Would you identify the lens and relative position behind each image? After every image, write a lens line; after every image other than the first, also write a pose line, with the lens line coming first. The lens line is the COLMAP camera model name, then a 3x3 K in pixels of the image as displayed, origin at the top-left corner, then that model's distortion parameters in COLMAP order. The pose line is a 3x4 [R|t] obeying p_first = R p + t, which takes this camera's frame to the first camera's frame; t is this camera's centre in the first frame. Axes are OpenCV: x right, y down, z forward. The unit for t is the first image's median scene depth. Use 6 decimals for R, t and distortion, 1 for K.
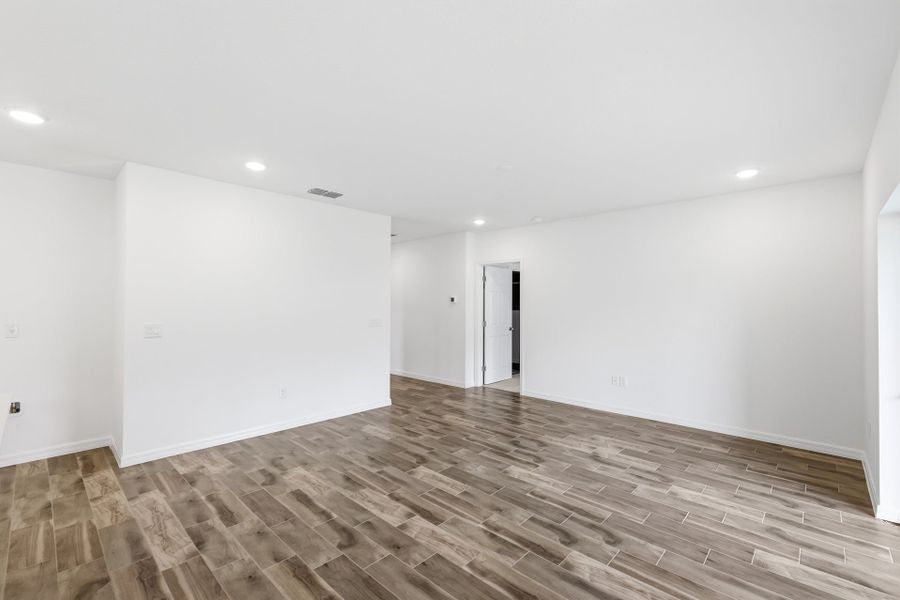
lens RADIAL K [[393.3, 0, 449.1], [0, 393.3, 303.3], [0, 0, 1]] dist [0.004106, 0.000424]
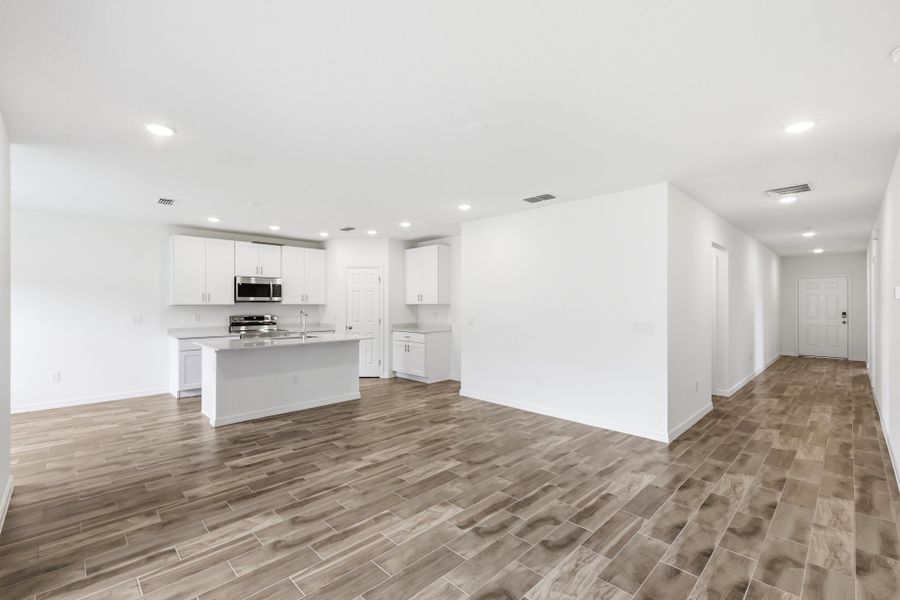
lens RADIAL K [[393.3, 0, 449.1], [0, 393.3, 303.3], [0, 0, 1]] dist [0.004106, 0.000424]
pose [[-0.036179, -0.002779, -0.999341, 1.038031], [0.004103, 0.999987, -0.002930, 0.003464], [0.999337, -0.004206, -0.036167, 1.098707]]
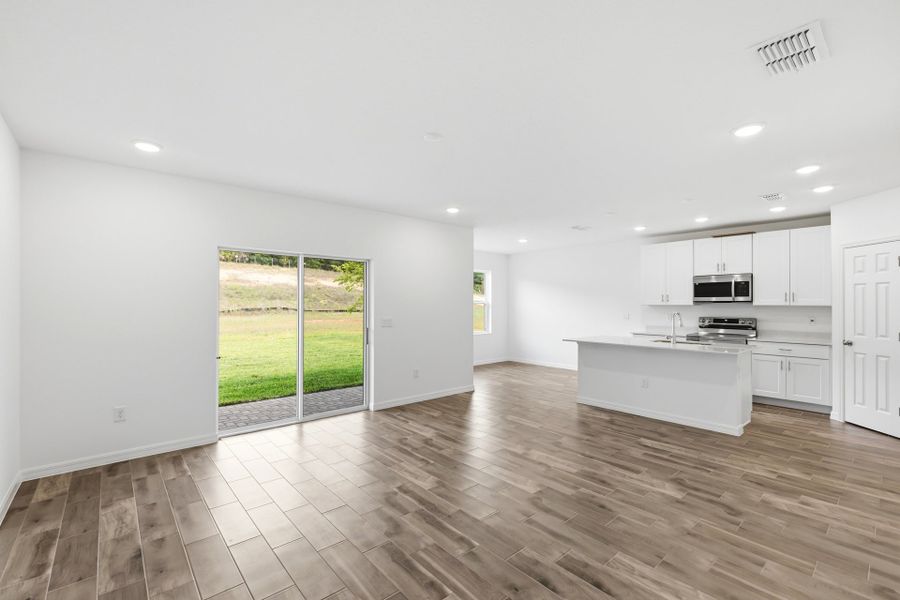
lens RADIAL K [[393.3, 0, 449.1], [0, 393.3, 303.3], [0, 0, 1]] dist [0.004106, 0.000424]
pose [[-0.995112, -0.003622, 0.098686, 0.030476], [-0.004292, 0.999969, -0.006578, 0.007728], [-0.098659, -0.006969, -0.995097, 2.042407]]
